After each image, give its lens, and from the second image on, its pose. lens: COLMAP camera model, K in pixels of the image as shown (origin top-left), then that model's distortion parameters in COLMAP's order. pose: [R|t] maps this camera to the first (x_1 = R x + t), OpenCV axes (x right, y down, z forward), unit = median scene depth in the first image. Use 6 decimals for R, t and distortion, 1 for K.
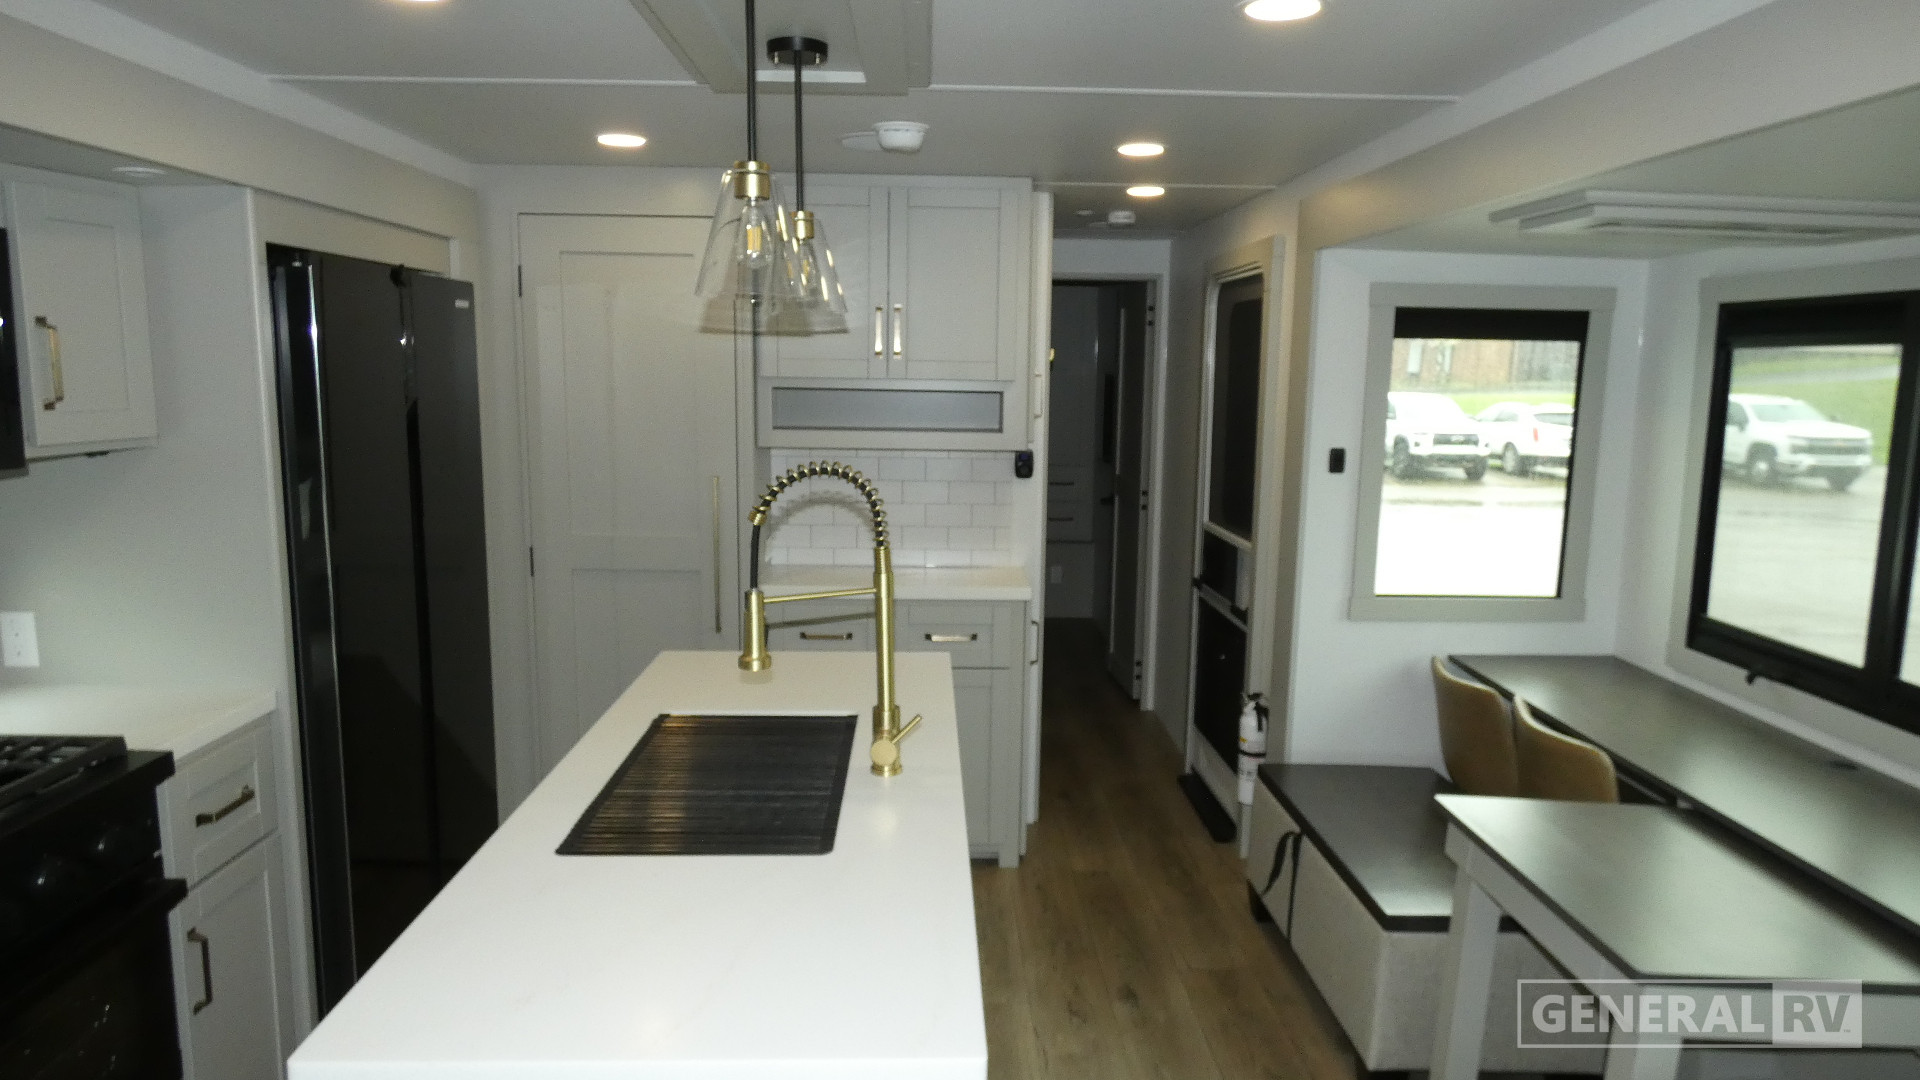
lens RADIAL K [[1157.4, 0, 953.8], [0, 1157.4, 532.4], [0, 0, 1]] dist [-0.000831, -0.002106]
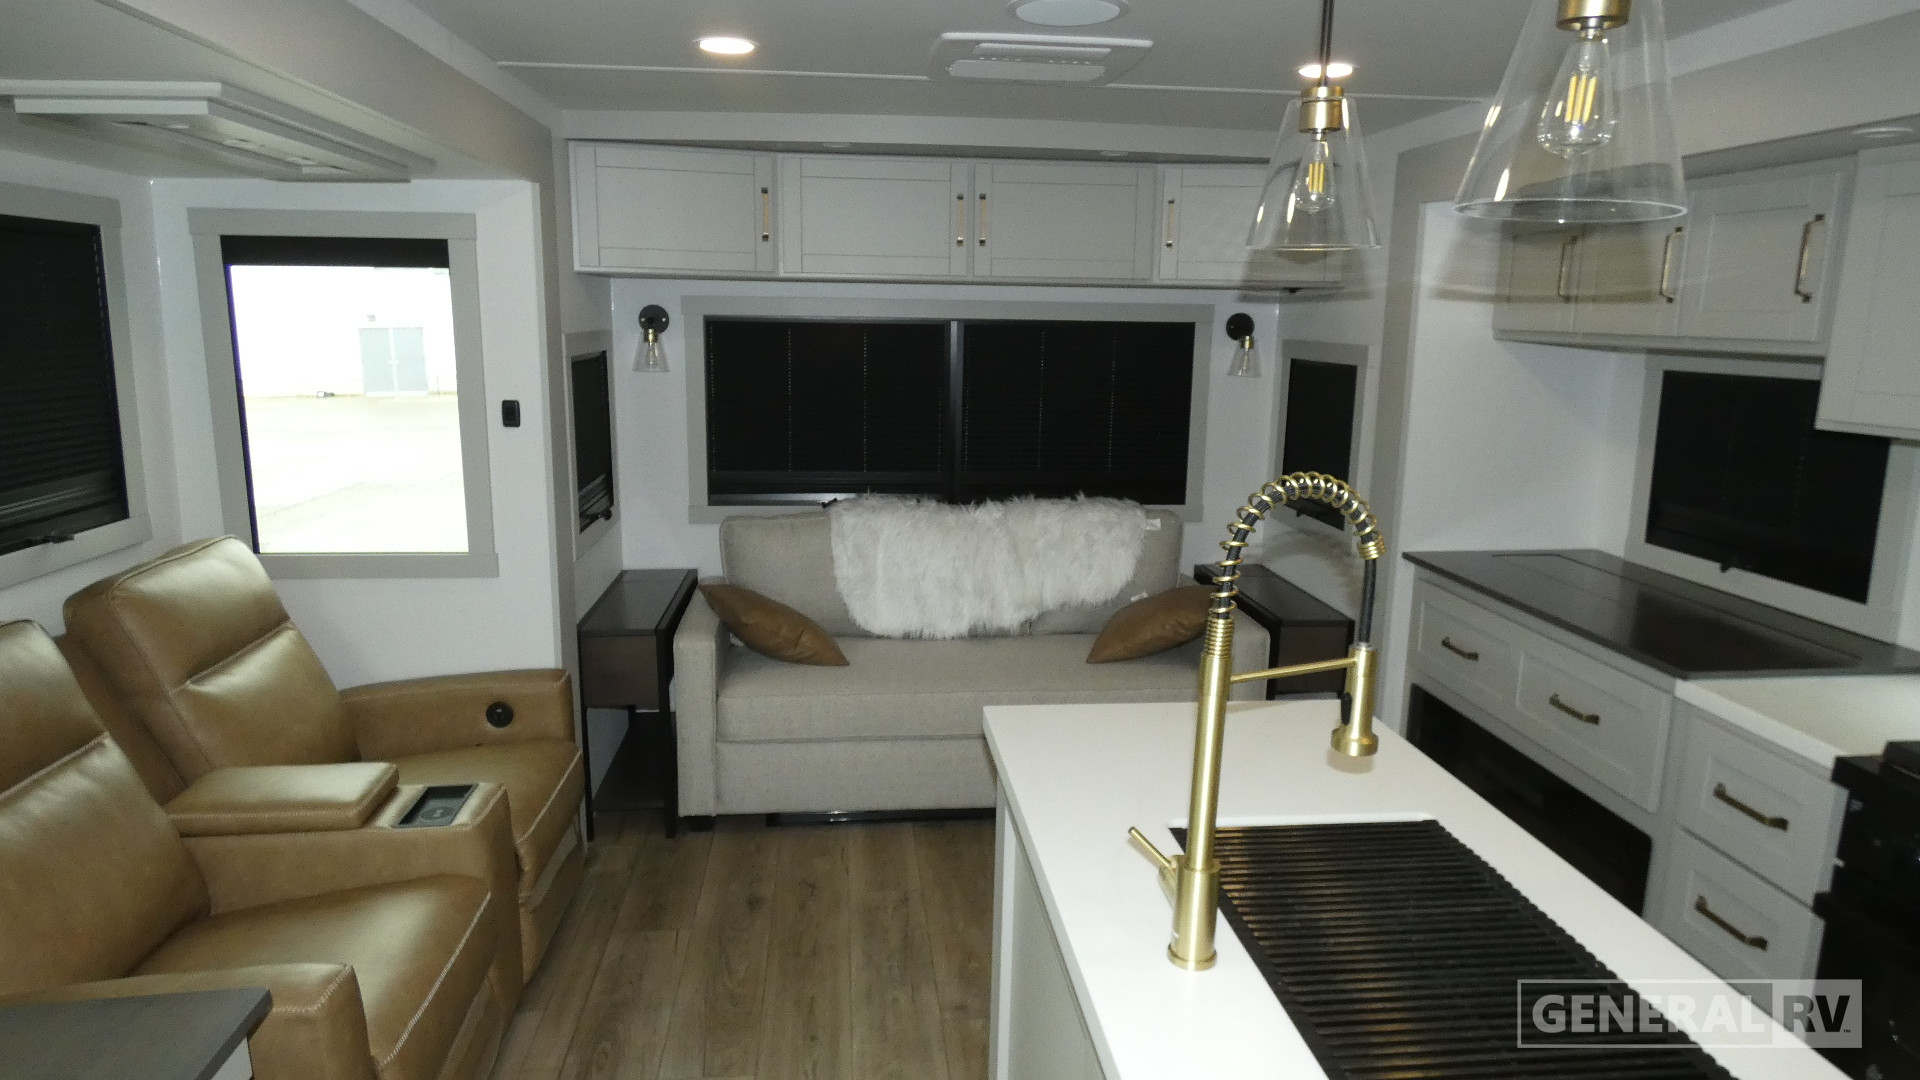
lens RADIAL K [[1144.2, 0, 962.5], [0, 1144.2, 540.2], [0, 0, 1]] dist [-0.006094, -0.002909]
pose [[-0.995731, -0.013581, -0.091301, 0.121253], [-0.043634, 0.940877, 0.335927, -0.206315], [0.081340, 0.338477, -0.937452, 1.401055]]
